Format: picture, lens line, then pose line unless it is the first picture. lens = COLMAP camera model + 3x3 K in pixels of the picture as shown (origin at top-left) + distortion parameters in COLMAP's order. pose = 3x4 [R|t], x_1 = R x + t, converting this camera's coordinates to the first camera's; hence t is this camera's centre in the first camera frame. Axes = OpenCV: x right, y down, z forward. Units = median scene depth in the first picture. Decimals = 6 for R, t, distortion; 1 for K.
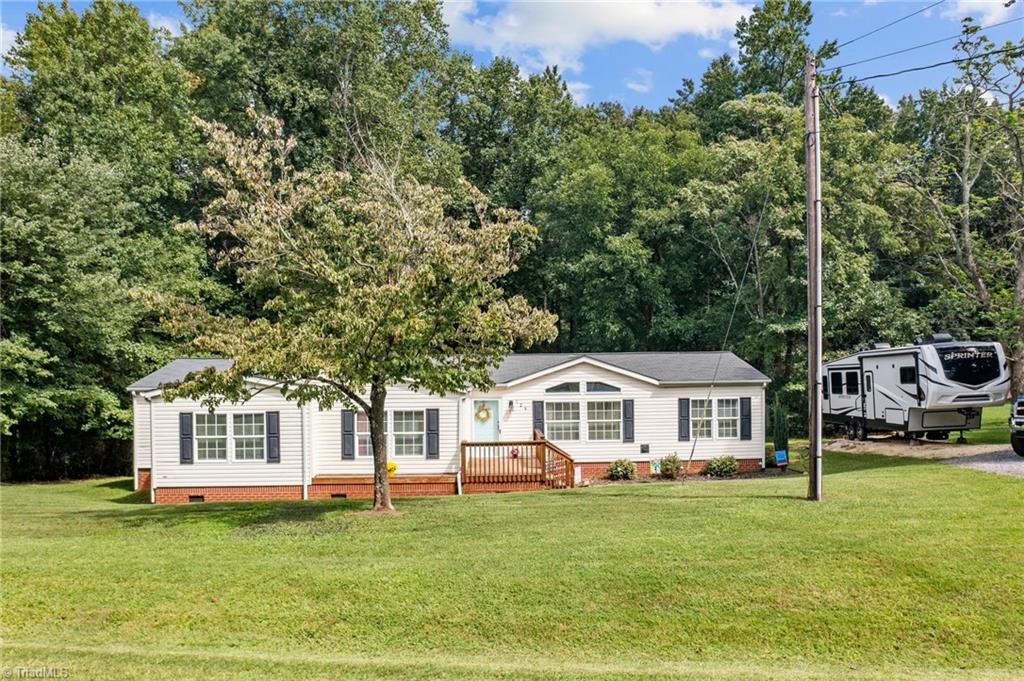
lens RADIAL K [[807.3, 0, 512.0], [0, 807.3, 340.5], [0, 0, 1]] dist [-0.044824, 0.012696]
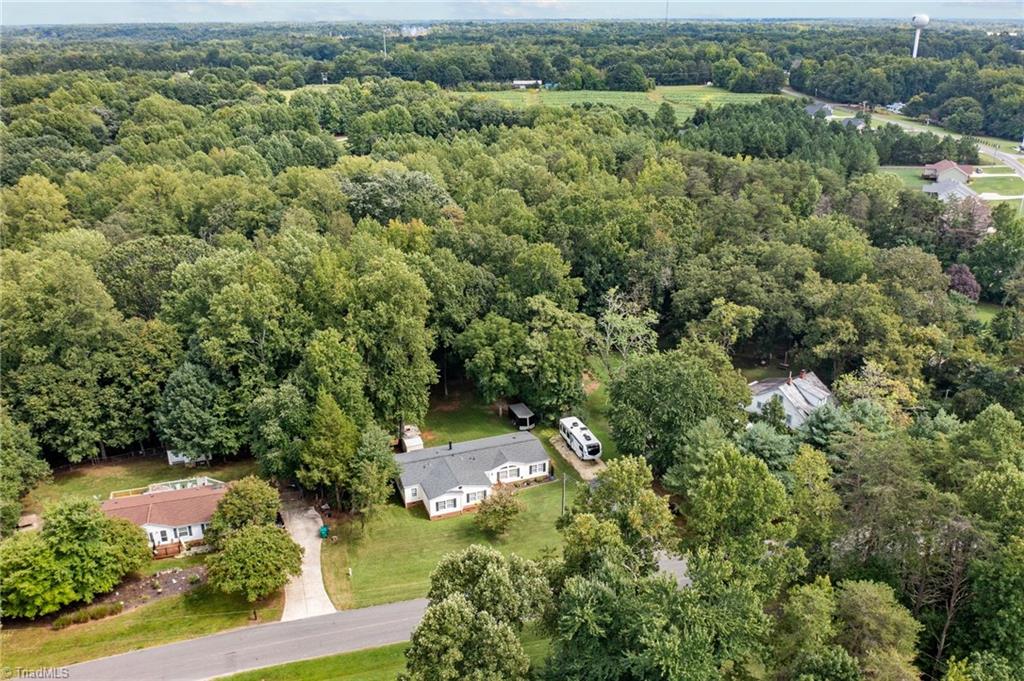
lens RADIAL K [[830.4, 0, 512.0], [0, 830.4, 340.5], [0, 0, 1]] dist [-0.026064, 0.000774]
pose [[0.946286, -0.112237, 0.303225, -1.131292], [-0.018601, 0.917367, 0.397608, -2.269455], [-0.322794, -0.381891, 0.866004, -2.499771]]
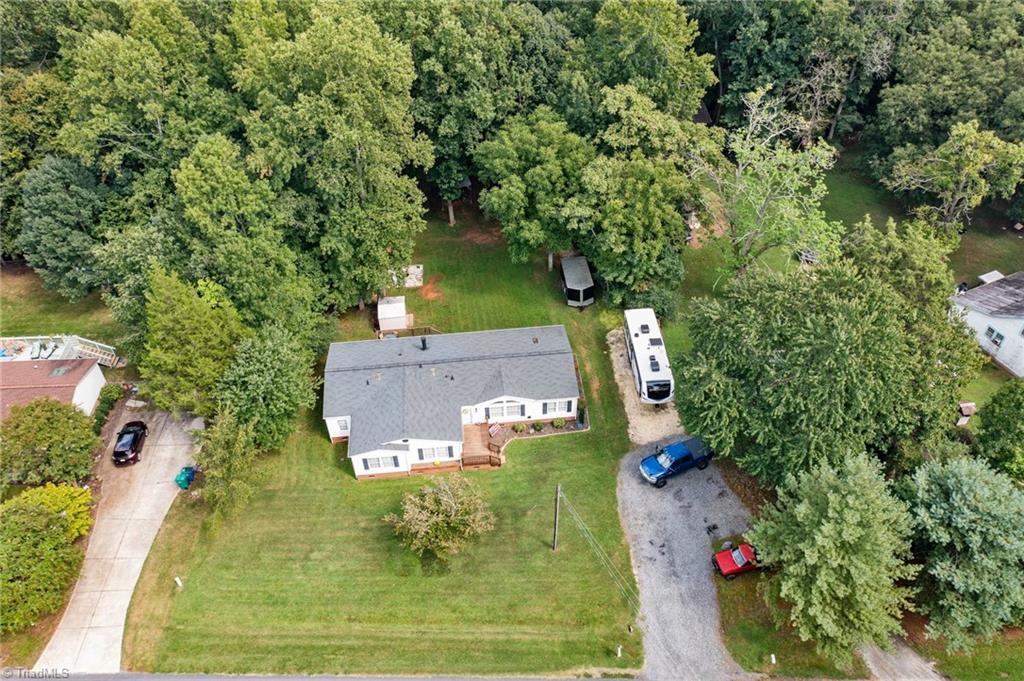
lens RADIAL K [[808.5, 0, 512.0], [0, 808.5, 340.5], [0, 0, 1]] dist [-0.029610, -0.001730]
pose [[0.997595, -0.054094, 0.043345, 0.012781], [0.008129, 0.712292, 0.701836, -1.839088], [-0.068839, -0.699795, 0.711019, -0.649103]]
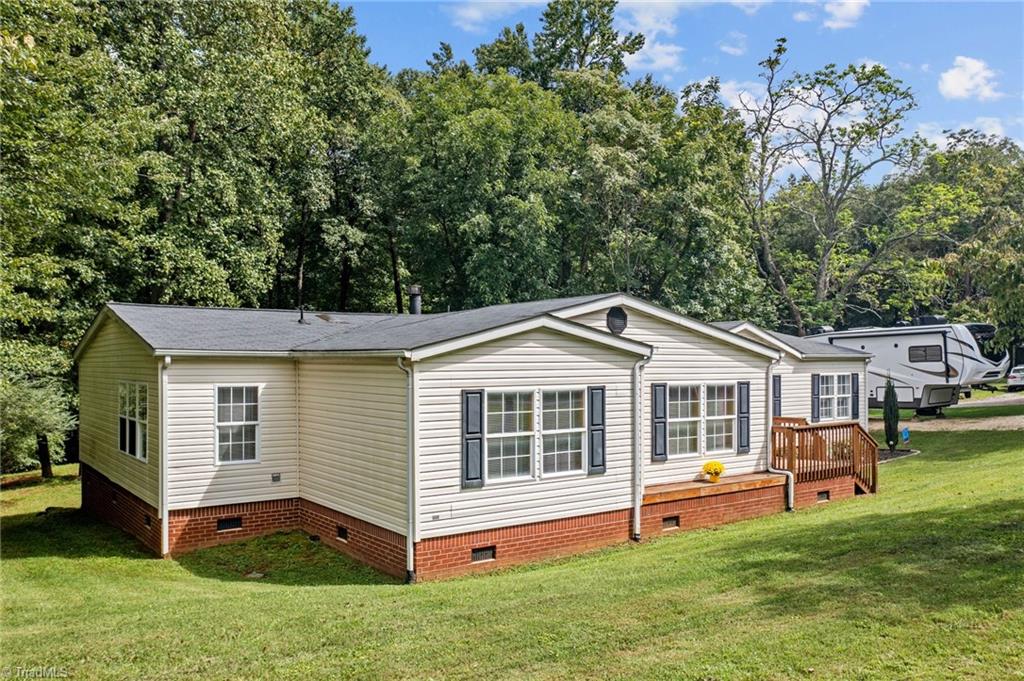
lens RADIAL K [[808.5, 0, 512.0], [0, 808.5, 340.5], [0, 0, 1]] dist [-0.029610, -0.001730]
pose [[0.826479, 0.026049, 0.562365, -0.566066], [-0.026827, 0.999616, -0.006875, 0.050151], [-0.562328, -0.009404, 0.826861, 0.456166]]
